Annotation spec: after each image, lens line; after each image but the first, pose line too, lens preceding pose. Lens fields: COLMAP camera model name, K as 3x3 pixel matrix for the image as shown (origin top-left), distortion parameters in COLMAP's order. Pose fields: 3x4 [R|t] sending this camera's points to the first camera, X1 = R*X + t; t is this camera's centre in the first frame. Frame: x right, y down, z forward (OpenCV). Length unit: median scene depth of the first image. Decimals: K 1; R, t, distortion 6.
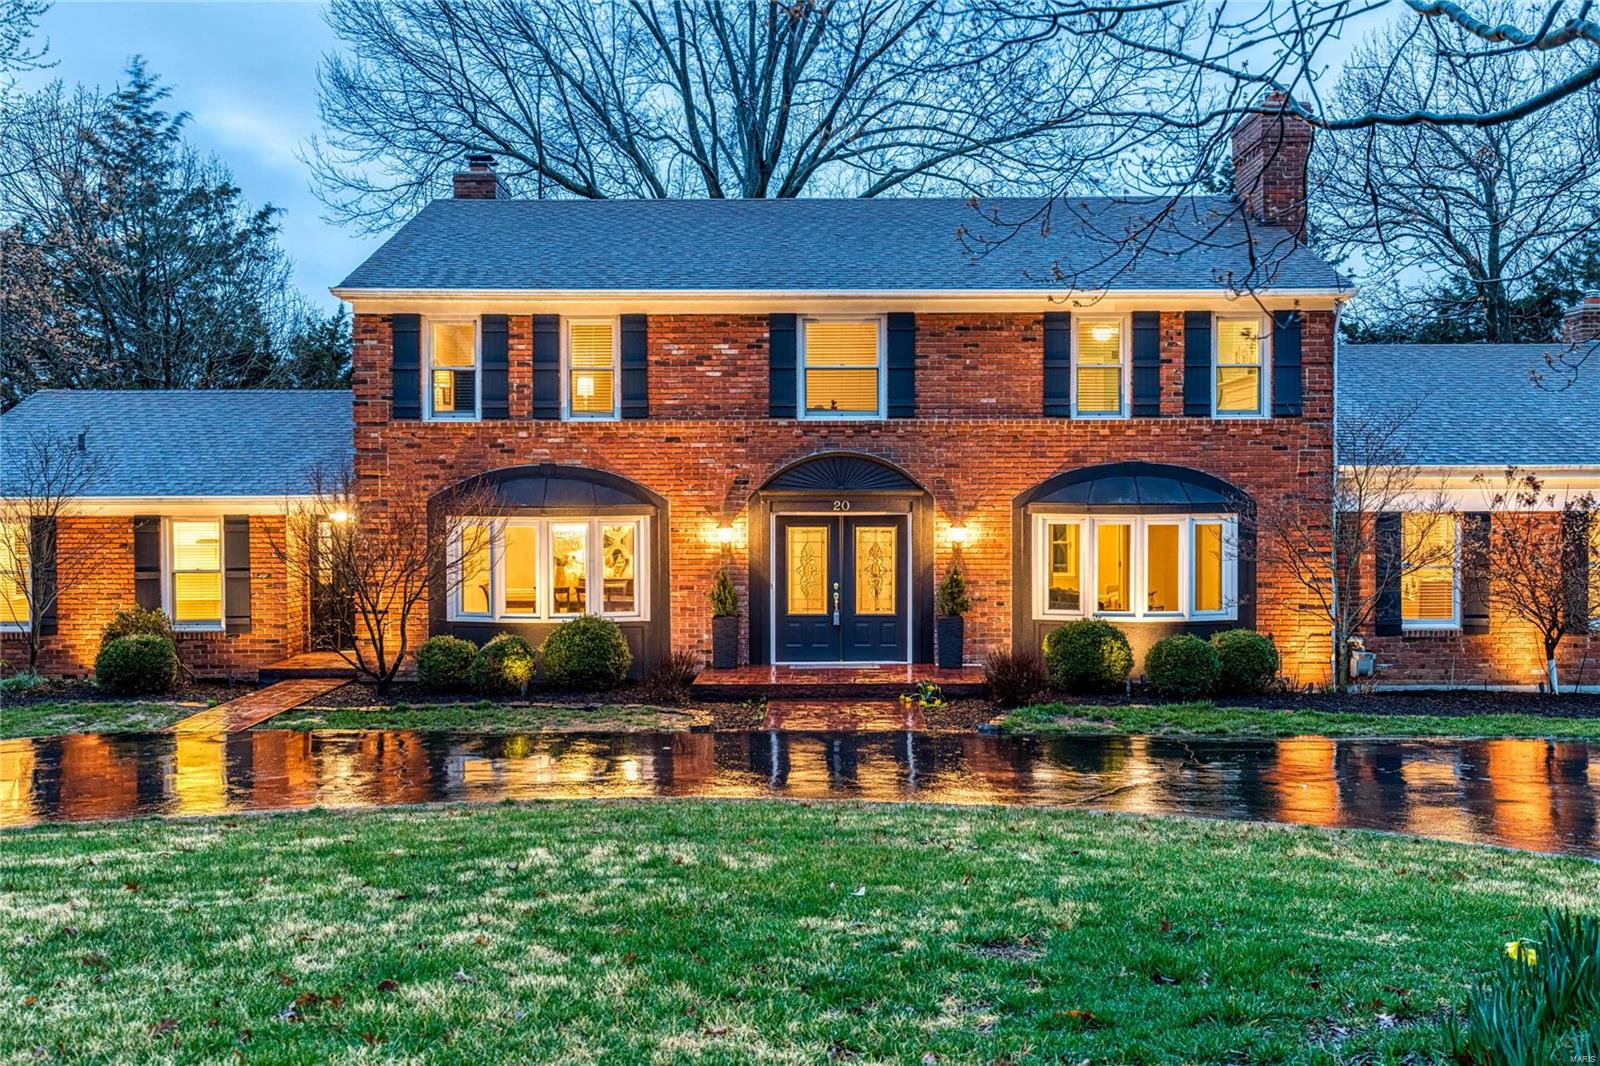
lens RADIAL K [[1548.6, 0, 799.0], [0, 1548.6, 537.2], [0, 0, 1]] dist [0.001291, 0.000000]
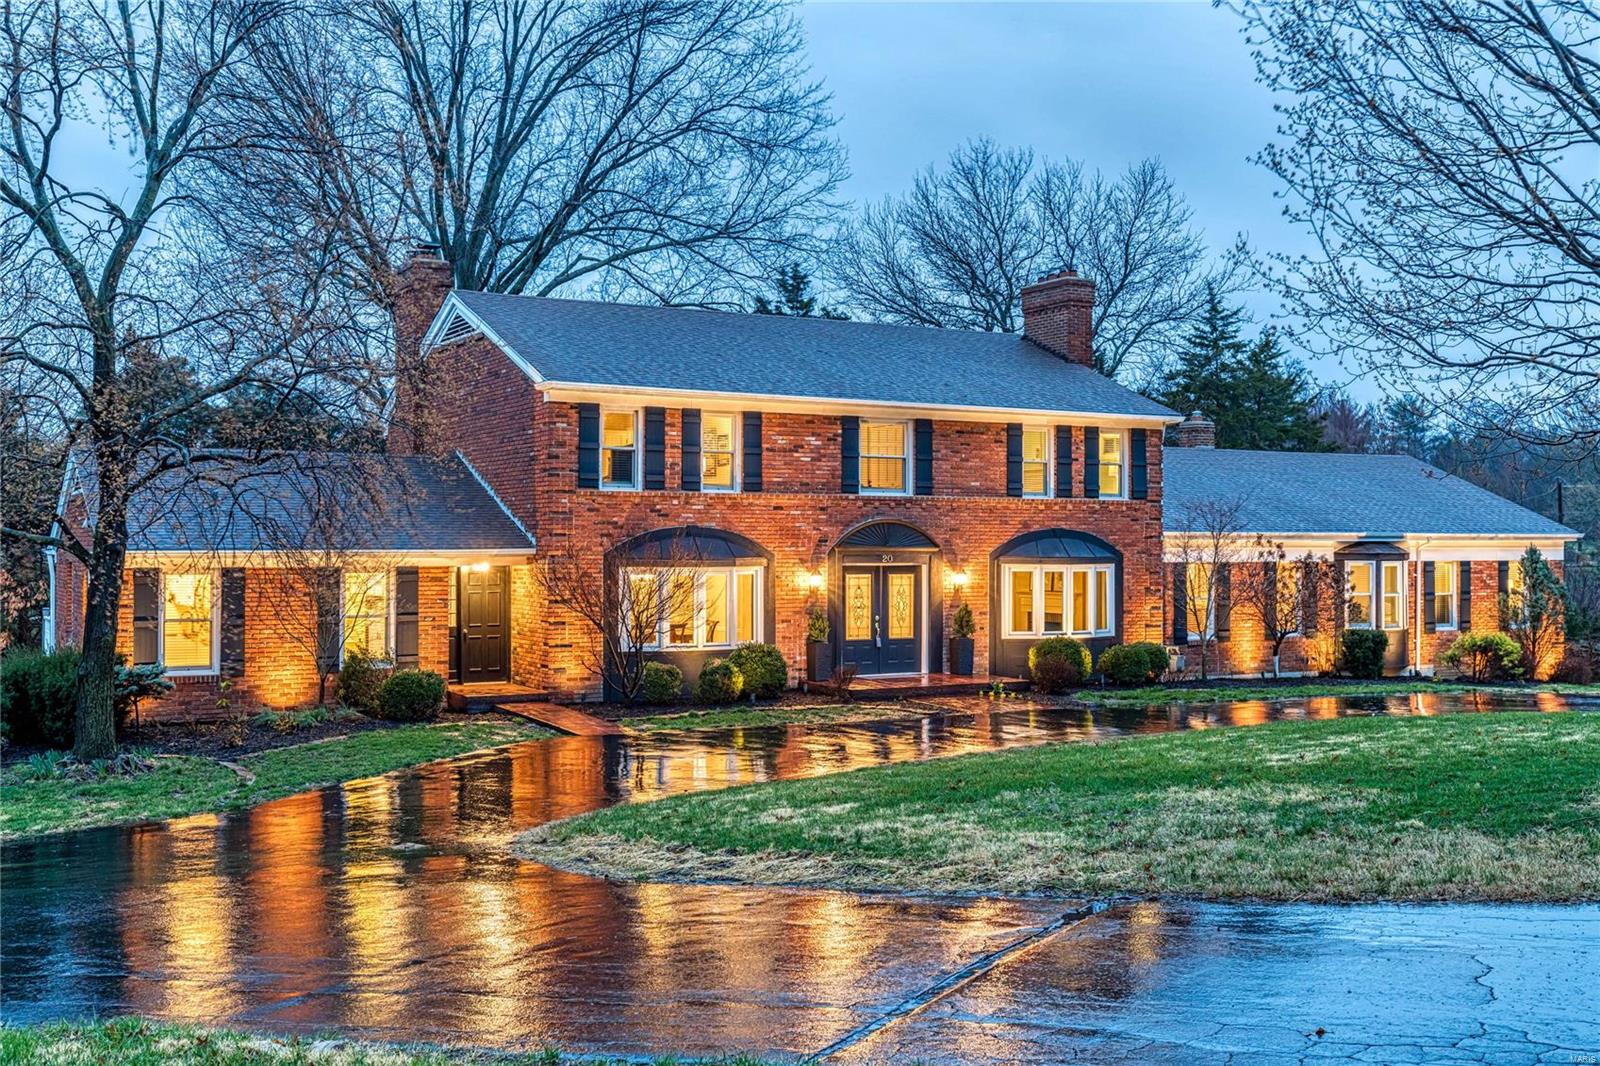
lens RADIAL K [[1548.6, 0, 802.0], [0, 1548.6, 531.3], [0, 0, 1]] dist [0.001291, 0.000000]
pose [[0.879271, 0.008414, 0.476247, -0.686982], [0.008481, 0.999409, -0.033315, 0.000532], [-0.476246, 0.033332, 0.878680, -0.160756]]
